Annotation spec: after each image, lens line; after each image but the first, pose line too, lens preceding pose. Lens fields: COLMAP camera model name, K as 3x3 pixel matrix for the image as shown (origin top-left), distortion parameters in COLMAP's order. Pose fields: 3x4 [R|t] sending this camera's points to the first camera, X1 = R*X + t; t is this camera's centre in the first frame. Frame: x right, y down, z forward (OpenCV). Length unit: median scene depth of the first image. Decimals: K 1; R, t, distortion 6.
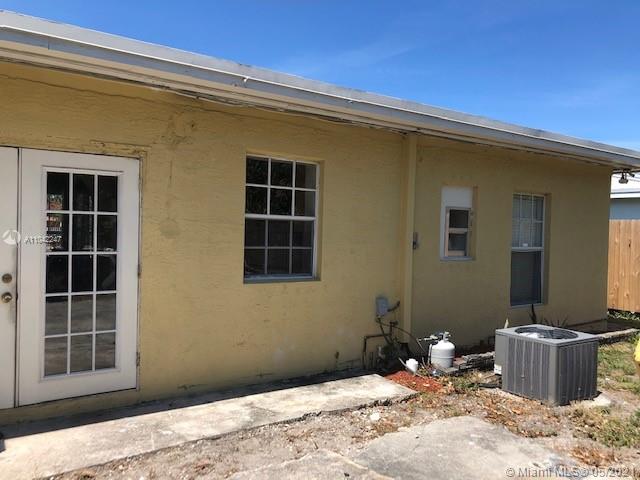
lens RADIAL K [[526.4, 0, 318.5], [0, 526.4, 243.3], [0, 0, 1]] dist [0.044647, -0.042015]
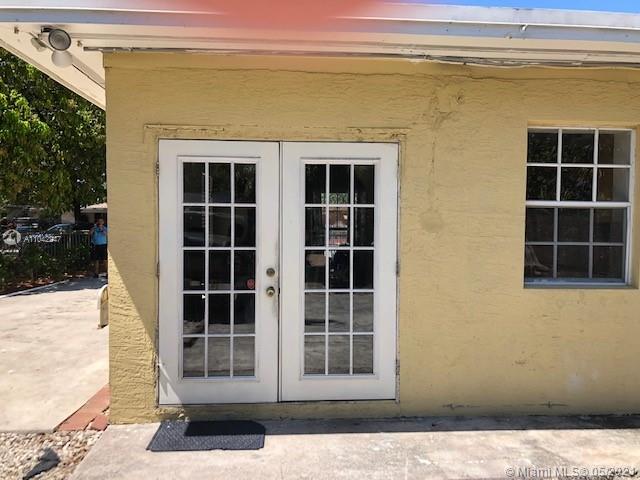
lens RADIAL K [[526.4, 0, 320.9], [0, 526.4, 238.3], [0, 0, 1]] dist [0.044647, -0.042015]
pose [[0.860185, -0.000092, -0.509983, 0.003000], [-0.000894, 0.999998, -0.001688, 0.002259], [0.509982, 0.001908, 0.860183, 0.165298]]
